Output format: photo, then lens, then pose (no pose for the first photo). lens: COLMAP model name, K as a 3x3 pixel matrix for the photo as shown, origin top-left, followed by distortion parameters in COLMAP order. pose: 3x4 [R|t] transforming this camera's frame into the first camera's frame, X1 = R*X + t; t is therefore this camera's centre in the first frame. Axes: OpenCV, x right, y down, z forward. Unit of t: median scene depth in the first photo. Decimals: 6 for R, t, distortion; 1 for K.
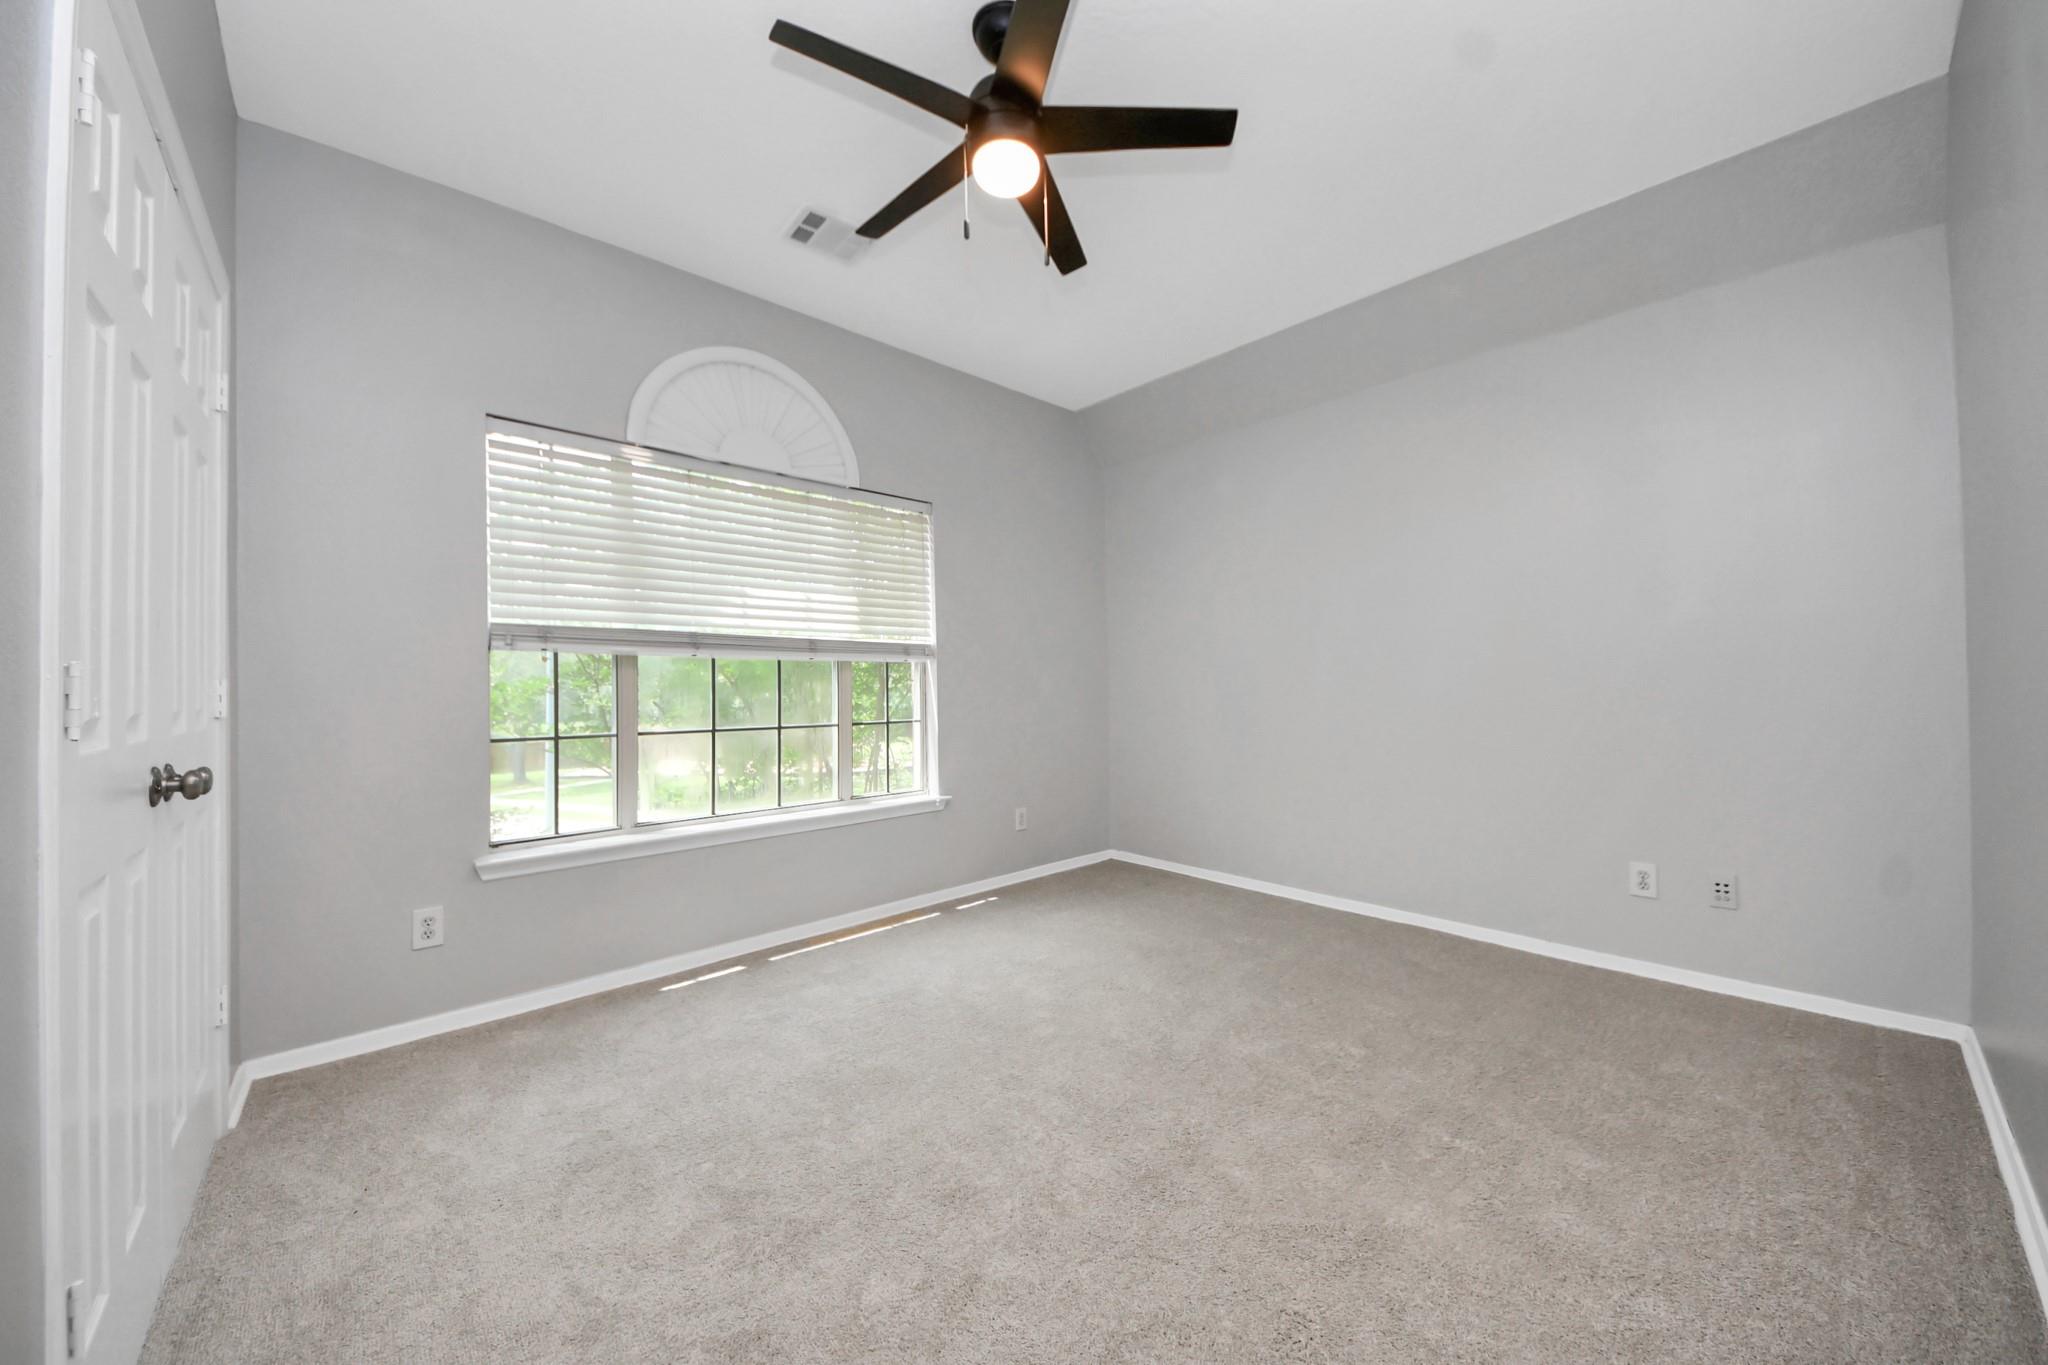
lens RADIAL K [[730.9, 0, 1027.7], [0, 730.9, 688.4], [0, 0, 1]] dist [0.001054, -0.009792]
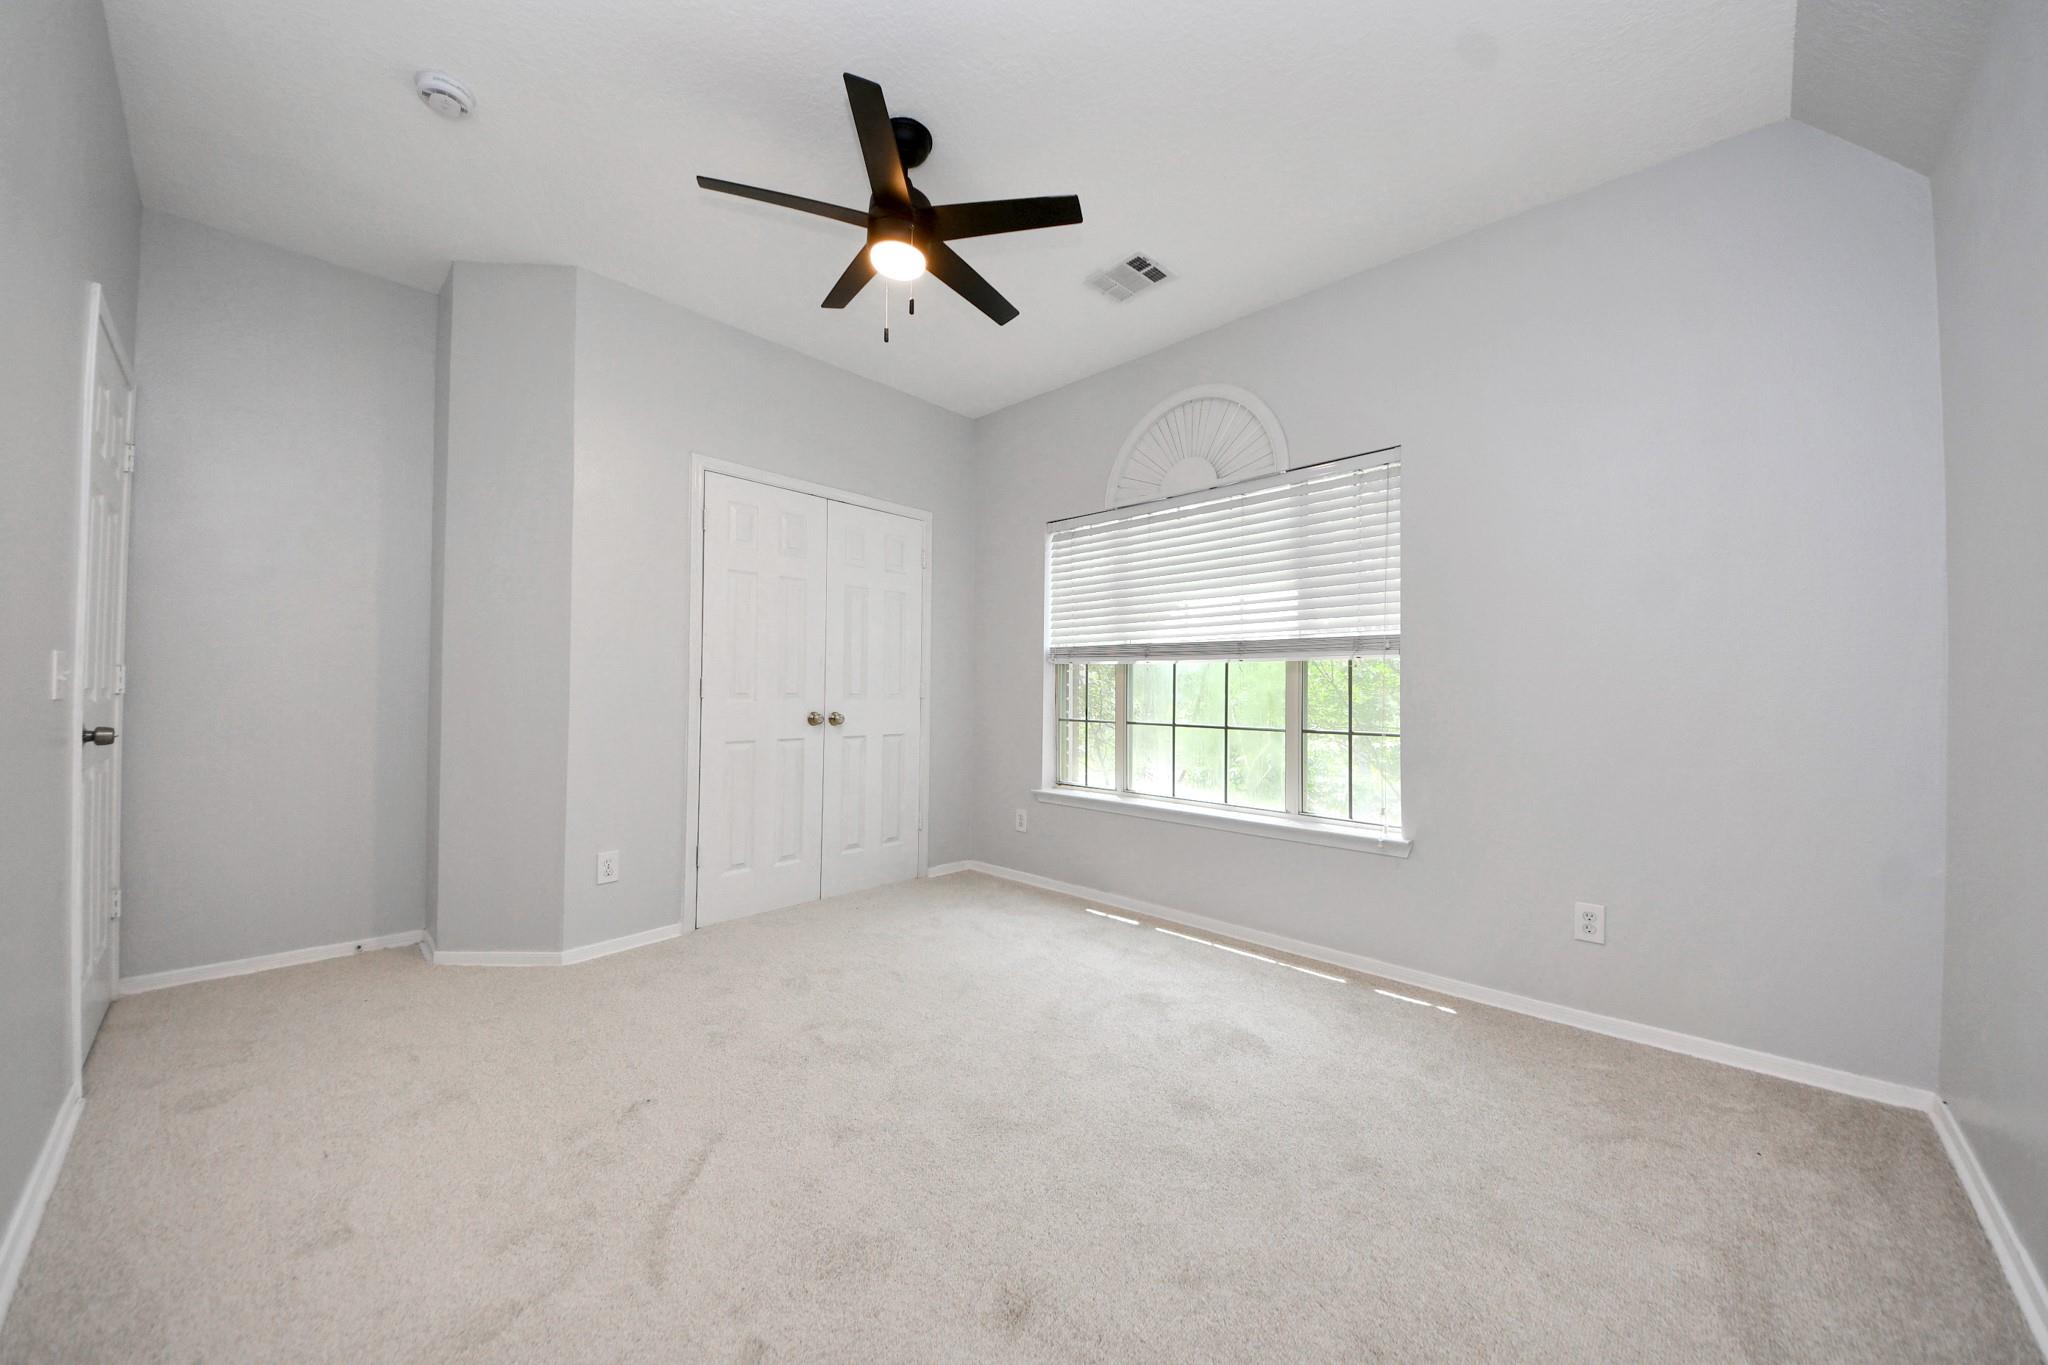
lens RADIAL K [[730.9, 0, 1027.7], [0, 730.9, 688.4], [0, 0, 1]] dist [0.001054, -0.009792]
pose [[0.025792, 0.007156, -0.999642, 0.702024], [-0.008831, 0.999937, 0.006931, -0.007573], [0.999628, 0.008649, 0.025853, 0.693405]]
